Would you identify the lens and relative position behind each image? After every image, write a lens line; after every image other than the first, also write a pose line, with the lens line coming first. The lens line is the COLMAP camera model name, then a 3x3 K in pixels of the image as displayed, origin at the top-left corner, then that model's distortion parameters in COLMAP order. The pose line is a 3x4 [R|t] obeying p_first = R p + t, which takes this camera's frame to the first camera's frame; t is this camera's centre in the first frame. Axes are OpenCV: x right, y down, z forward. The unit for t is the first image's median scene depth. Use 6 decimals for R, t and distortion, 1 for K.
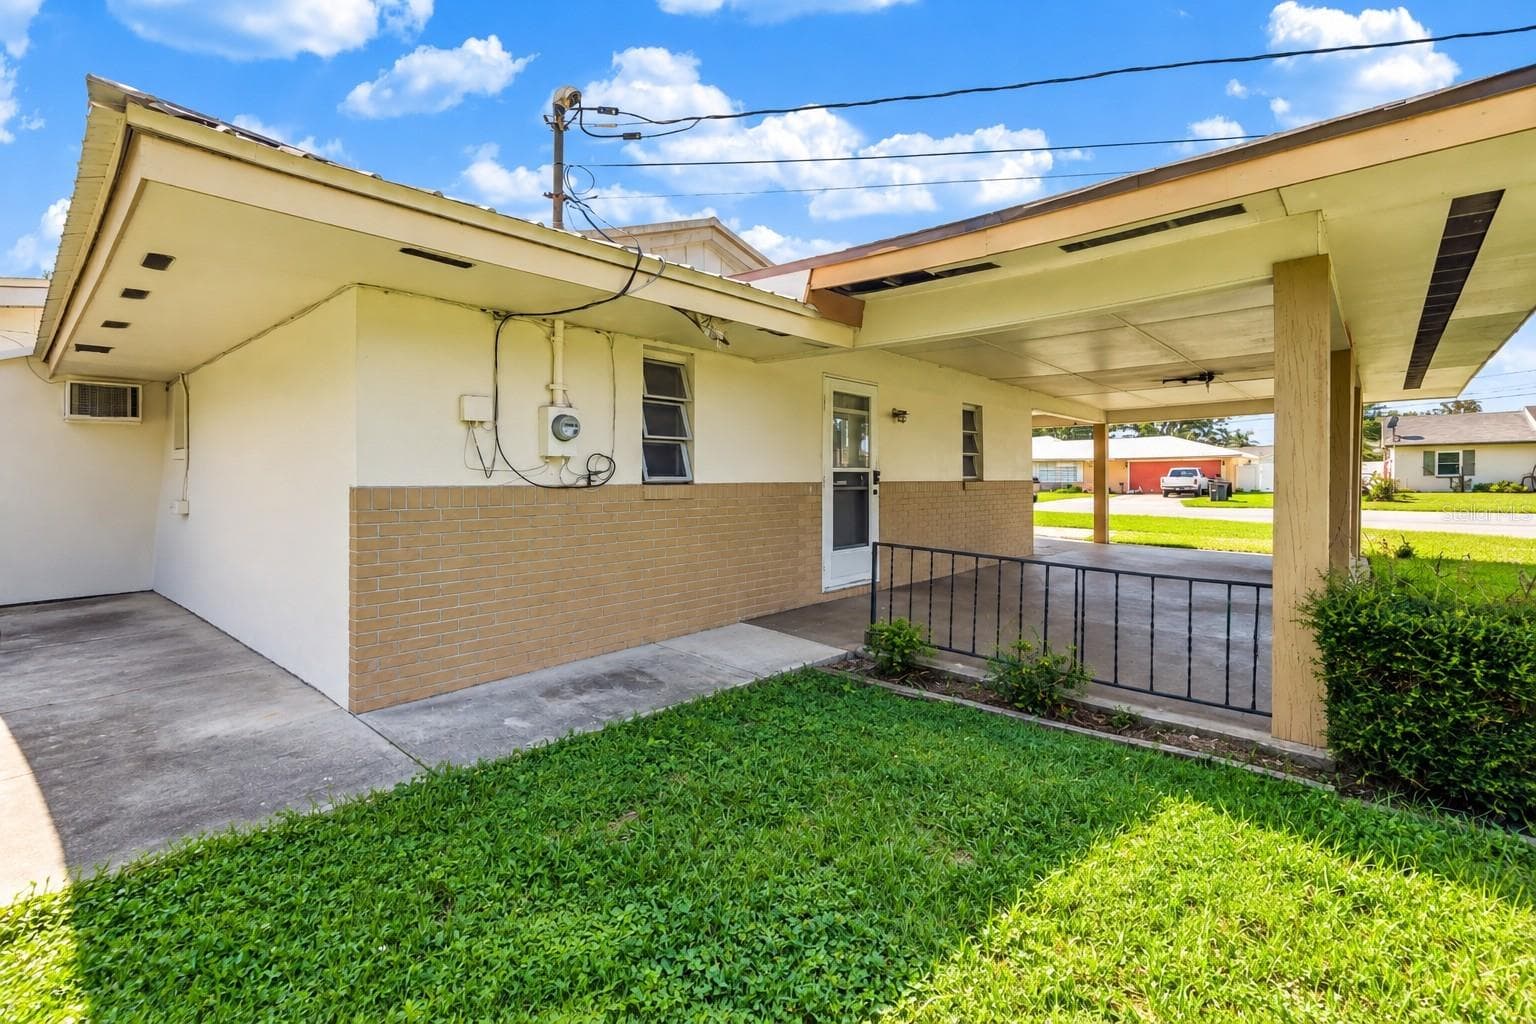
lens RADIAL K [[663.9, 0, 768.7], [0, 663.9, 483.7], [0, 0, 1]] dist [0.002660, 0.000931]
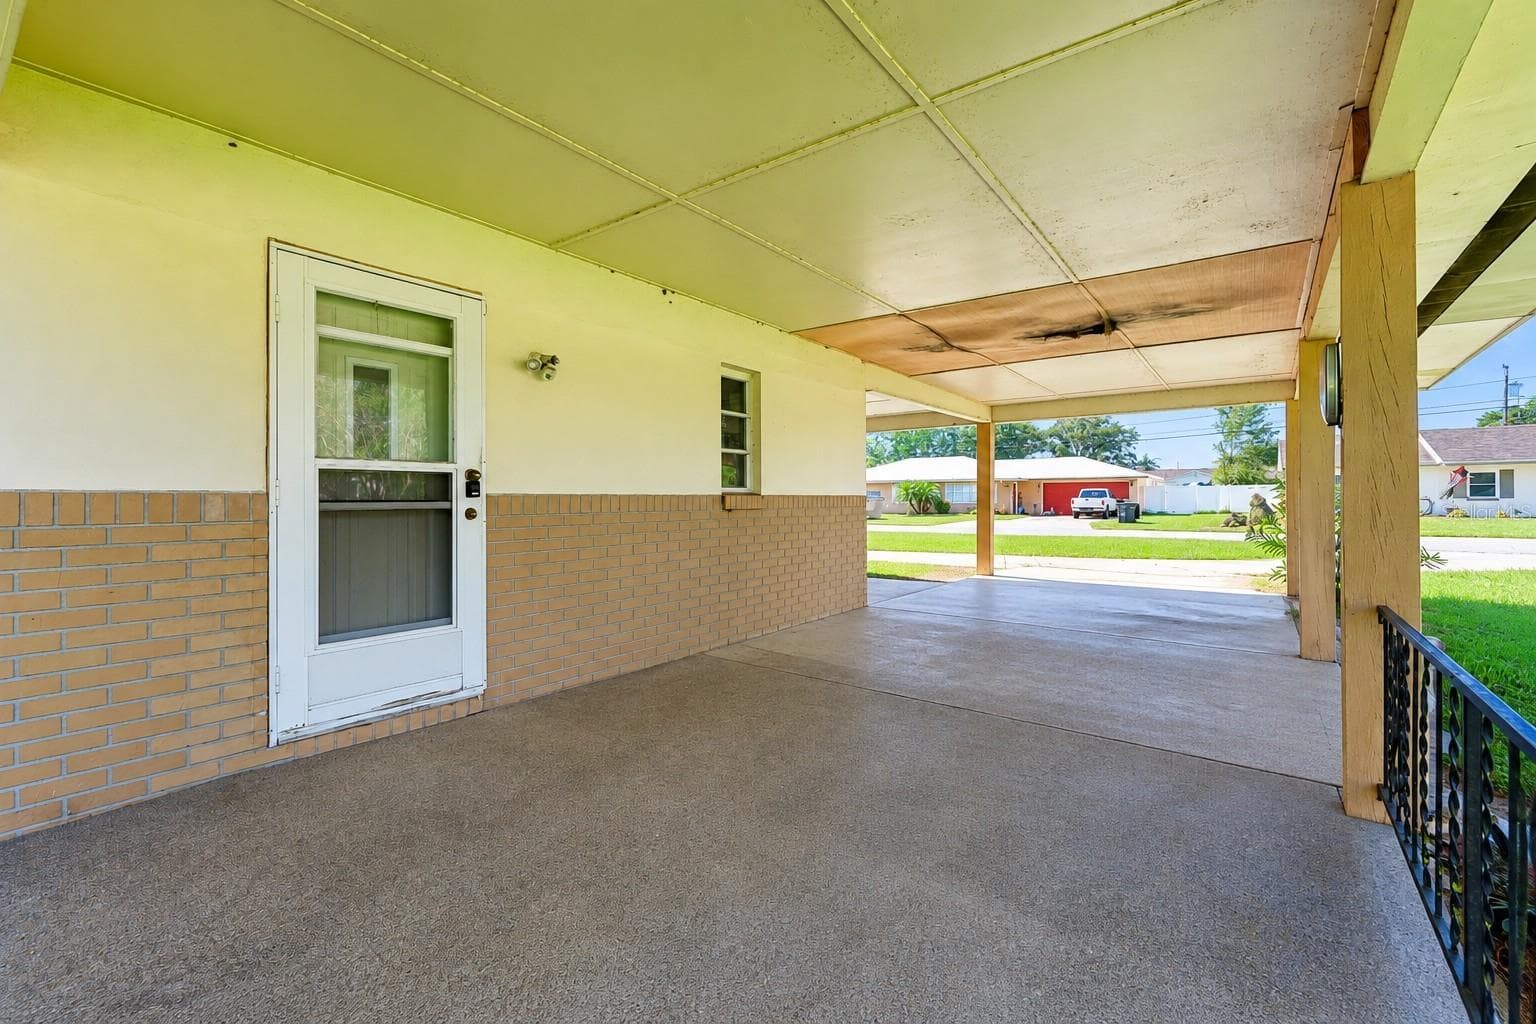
lens RADIAL K [[663.9, 0, 768.7], [0, 663.9, 483.7], [0, 0, 1]] dist [0.002660, 0.000931]
pose [[0.994897, 0.014500, 0.099850, 0.283229], [-0.012011, 0.999603, -0.025484, 0.000412], [-0.100180, 0.024154, 0.994676, 0.414032]]
